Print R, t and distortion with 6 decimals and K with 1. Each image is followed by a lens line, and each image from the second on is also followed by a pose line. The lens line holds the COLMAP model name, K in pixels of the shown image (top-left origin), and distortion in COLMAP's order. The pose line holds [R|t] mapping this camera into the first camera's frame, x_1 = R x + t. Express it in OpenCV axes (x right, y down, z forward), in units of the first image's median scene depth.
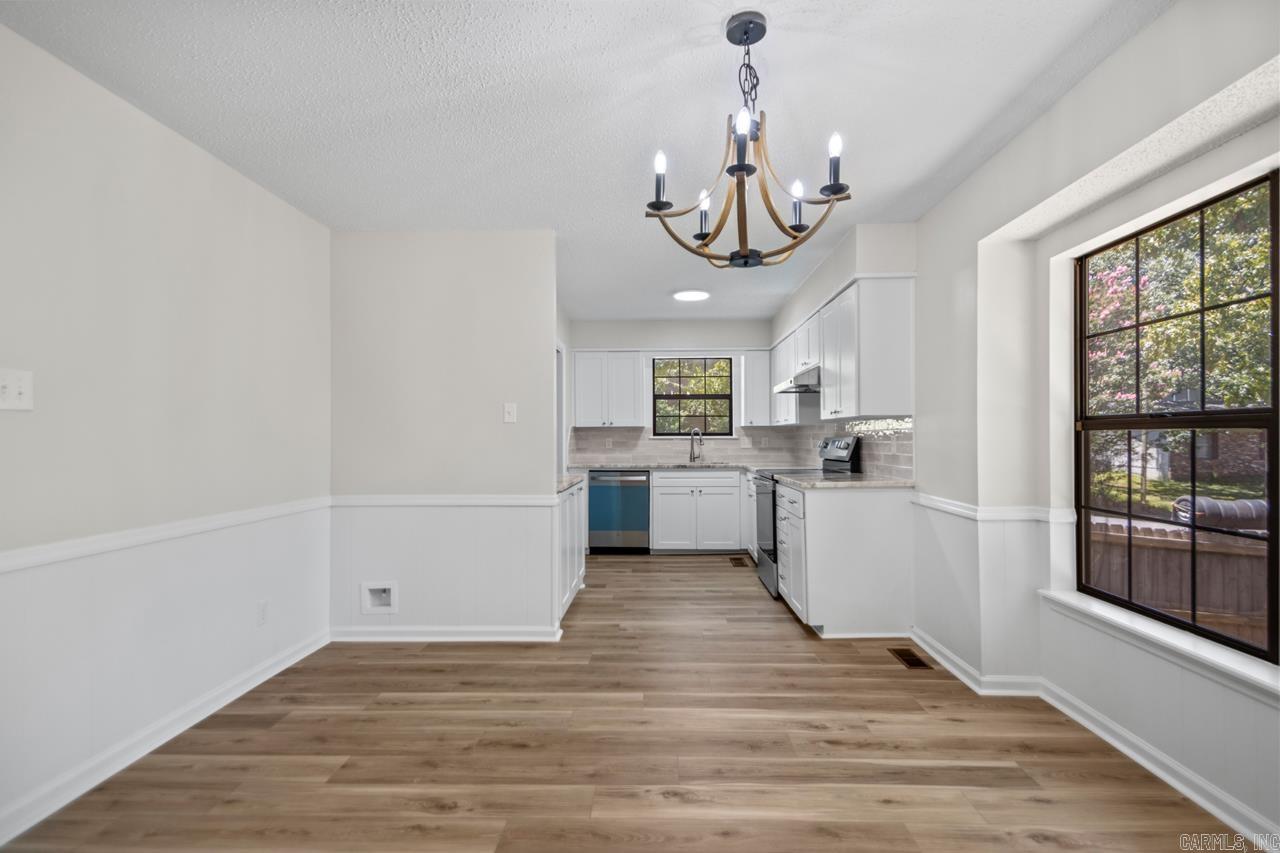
lens RADIAL K [[581.8, 0, 644.6], [0, 581.8, 433.6], [0, 0, 1]] dist [0.023445, -0.000102]
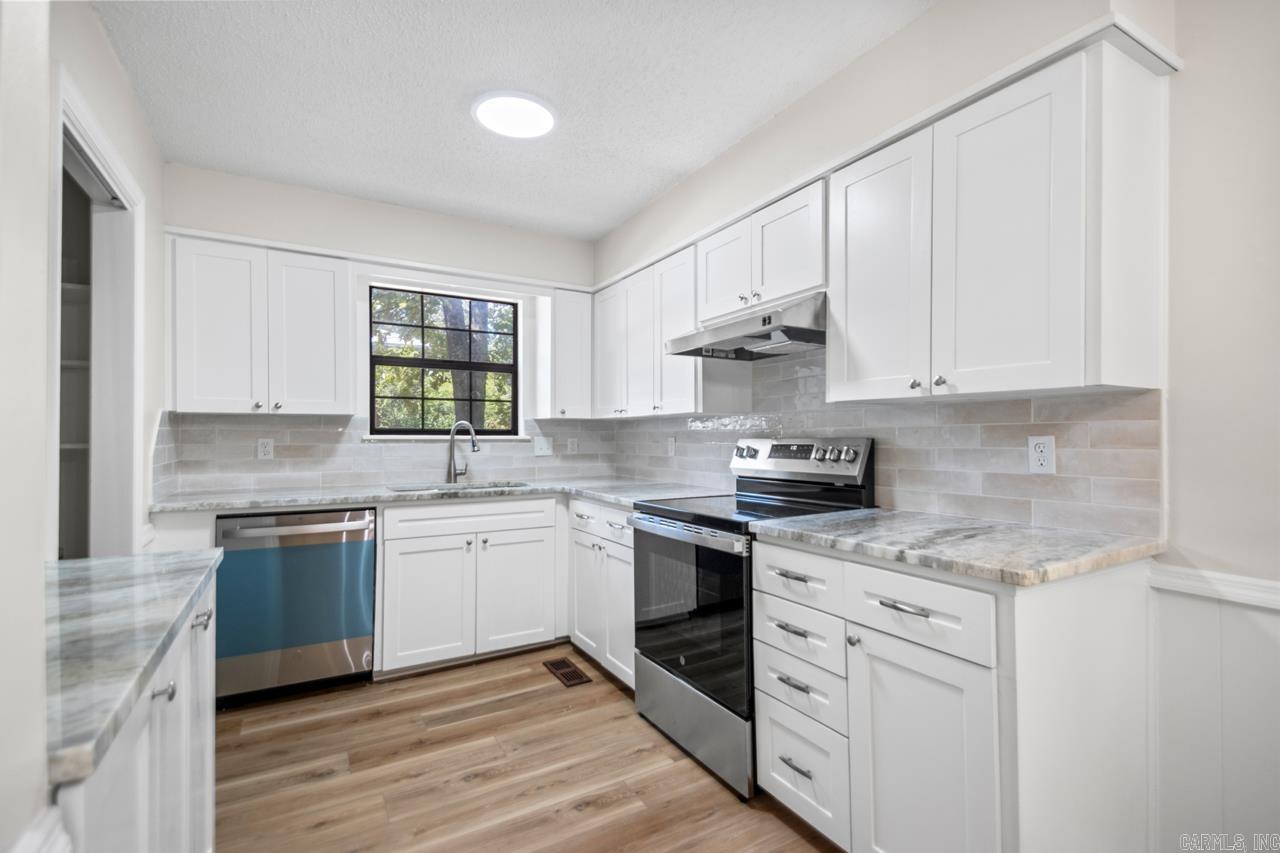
lens RADIAL K [[581.8, 0, 644.6], [0, 581.8, 433.6], [0, 0, 1]] dist [0.023445, -0.000102]
pose [[0.845103, 0.006933, 0.534559, -0.057924], [-0.006712, 0.999975, -0.002357, 0.002852], [-0.534562, -0.001596, 0.845128, 0.443376]]
